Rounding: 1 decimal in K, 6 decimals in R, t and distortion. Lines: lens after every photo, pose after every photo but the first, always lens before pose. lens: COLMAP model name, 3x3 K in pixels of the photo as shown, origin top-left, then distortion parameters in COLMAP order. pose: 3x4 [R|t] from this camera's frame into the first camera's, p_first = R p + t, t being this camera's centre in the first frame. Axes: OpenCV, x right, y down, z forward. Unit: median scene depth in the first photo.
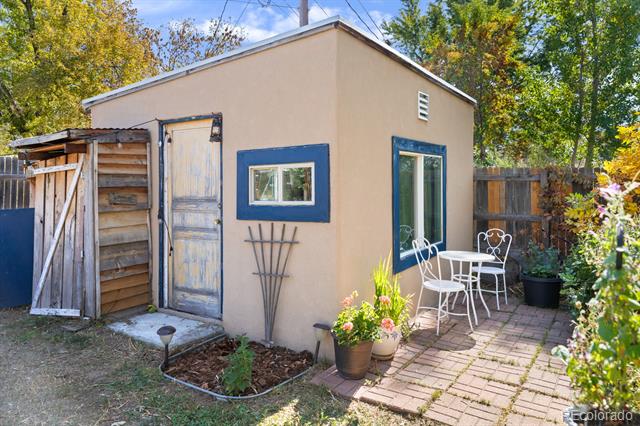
lens RADIAL K [[466.9, 0, 320.3], [0, 466.9, 174.5], [0, 0, 1]] dist [0.001020, -0.000215]
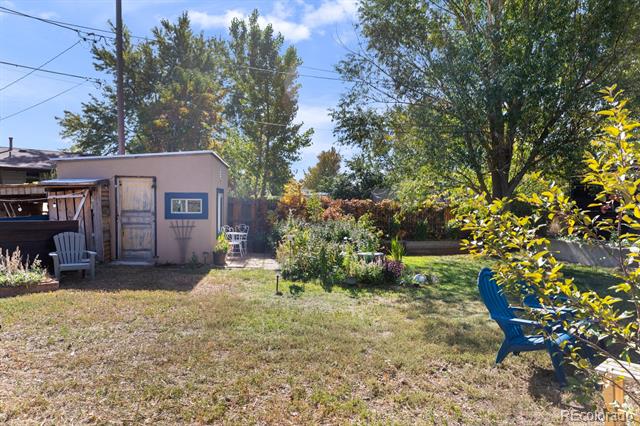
lens RADIAL K [[445.5, 0, 320.0], [0, 445.5, 213.0], [0, 0, 1]] dist [-0.000782, -0.000709]
pose [[0.777469, 0.001986, 0.628919, -1.016358], [-0.036469, 0.998455, 0.041930, -0.069071], [-0.627864, -0.055536, 0.776340, -1.390068]]
